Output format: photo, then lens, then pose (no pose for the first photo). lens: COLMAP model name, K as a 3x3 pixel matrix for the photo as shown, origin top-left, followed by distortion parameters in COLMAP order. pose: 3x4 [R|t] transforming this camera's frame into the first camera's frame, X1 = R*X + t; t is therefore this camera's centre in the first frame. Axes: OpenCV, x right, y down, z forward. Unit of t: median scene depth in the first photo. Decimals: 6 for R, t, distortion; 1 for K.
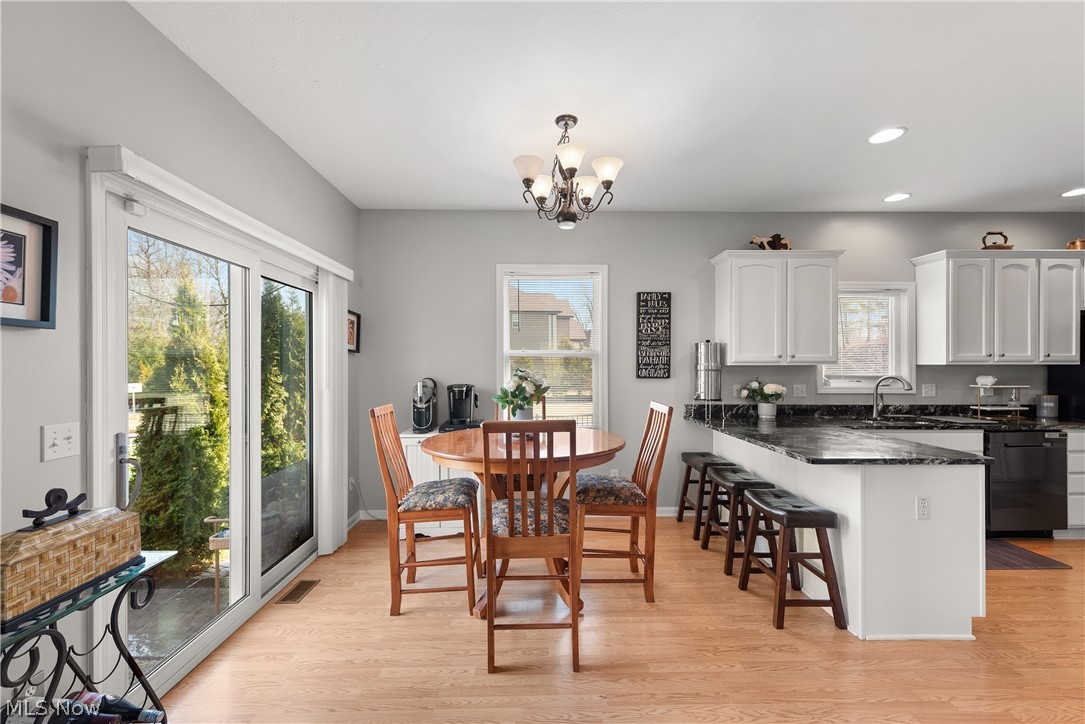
lens RADIAL K [[444.6, 0, 541.1], [0, 444.6, 363.6], [0, 0, 1]] dist [-0.000259, -0.000136]
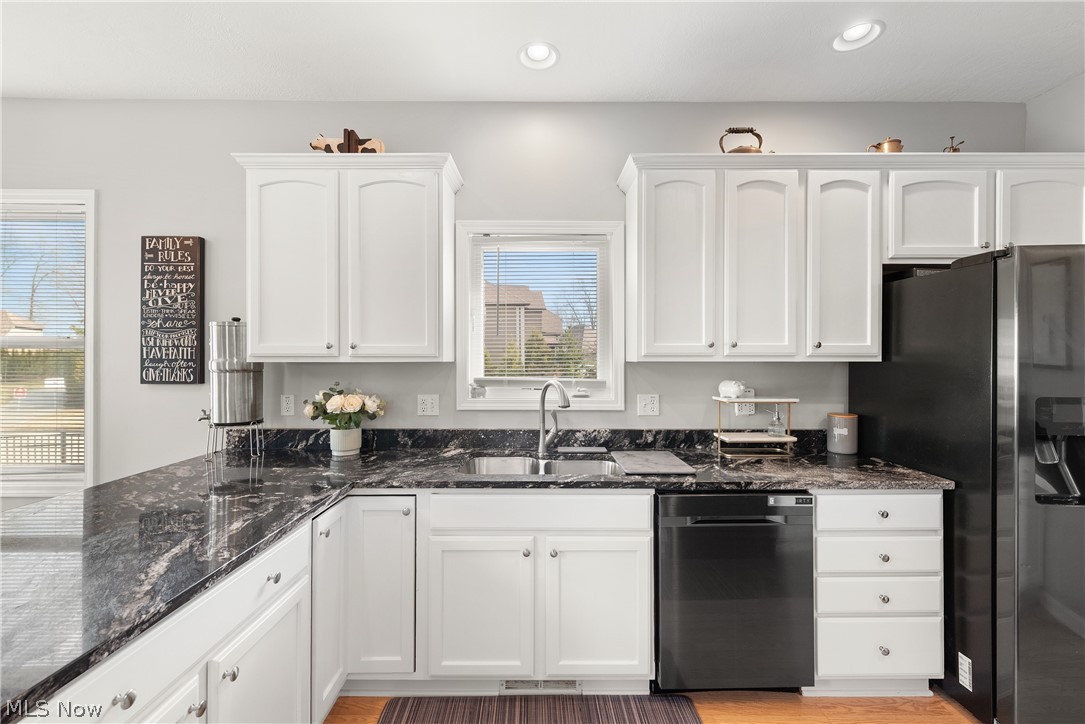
lens RADIAL K [[443.6, 0, 542.5], [0, 443.6, 359.0], [0, 0, 1]] dist [0.009895, -0.000102]
pose [[0.999994, 0.001845, -0.003060, 0.773141], [-0.001837, 0.999995, 0.002425, -0.002130], [0.003065, -0.002419, 0.999992, 0.431201]]
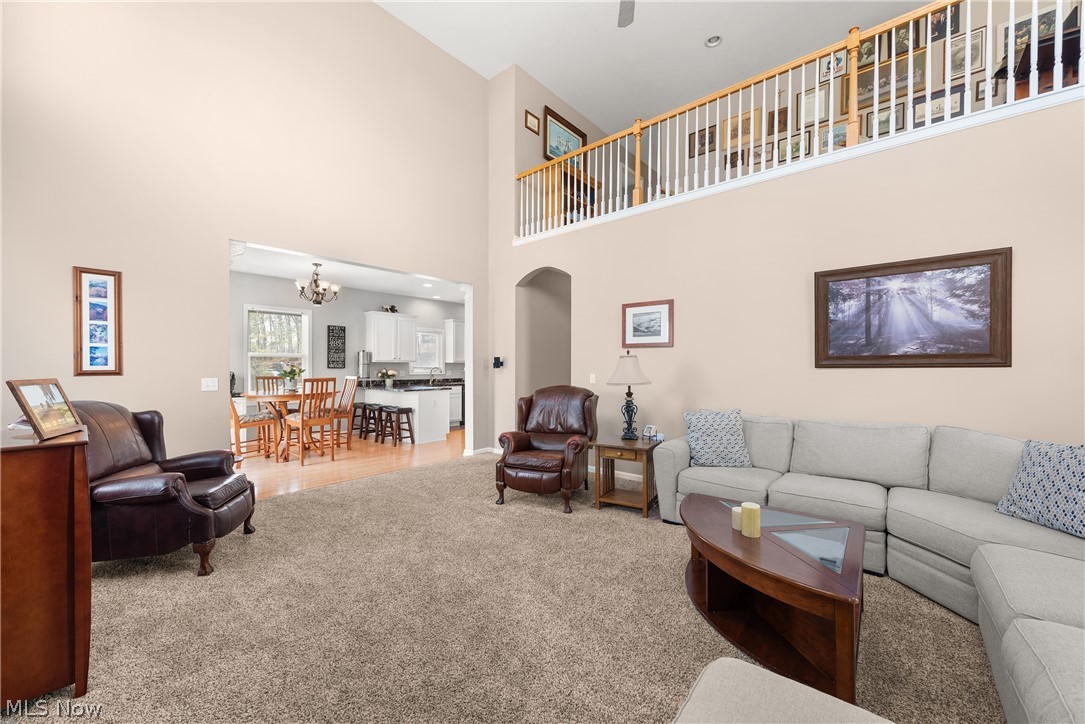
lens RADIAL K [[416.9, 0, 540.3], [0, 416.9, 372.0], [0, 0, 1]] dist [0.002420, 0.000137]
pose [[0.669541, -0.007601, 0.742736, -0.562581], [-0.004448, 0.999889, 0.014243, 0.019368], [-0.742761, -0.012840, 0.669433, -1.009859]]
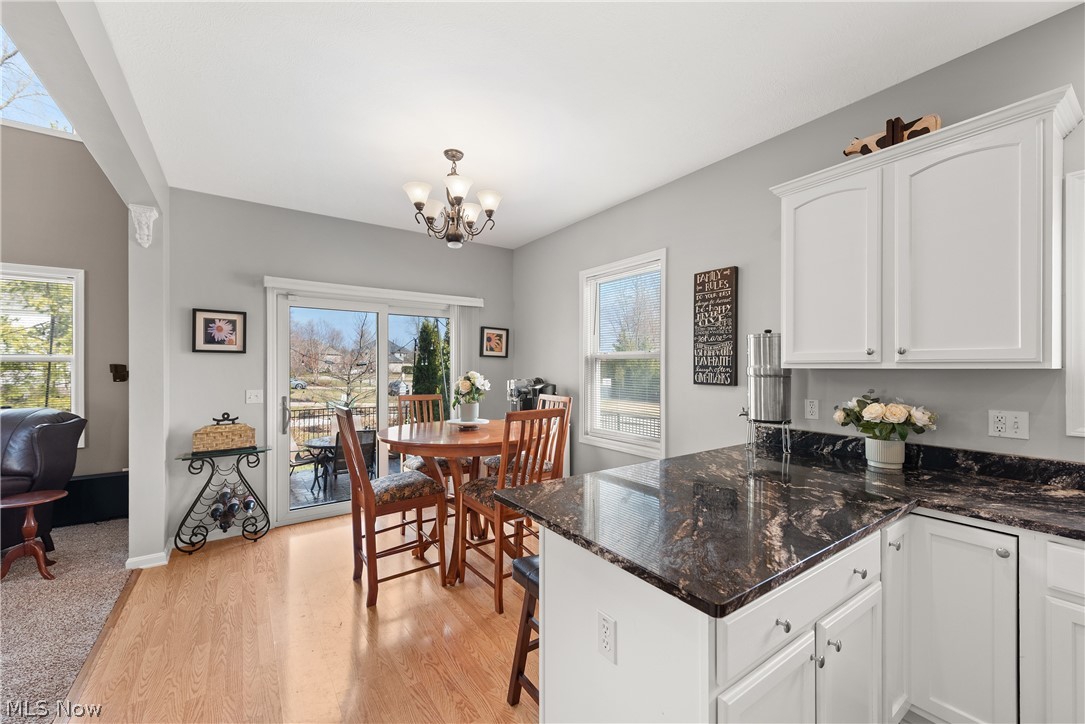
lens RADIAL K [[424.9, 0, 539.9], [0, 424.9, 366.3], [0, 0, 1]] dist [0.002853, 0.000030]
pose [[0.564998, 0.001304, -0.825091, 0.706647], [0.002396, 0.999992, 0.003221, -0.001792], [0.825089, -0.003796, 0.564990, 0.367039]]
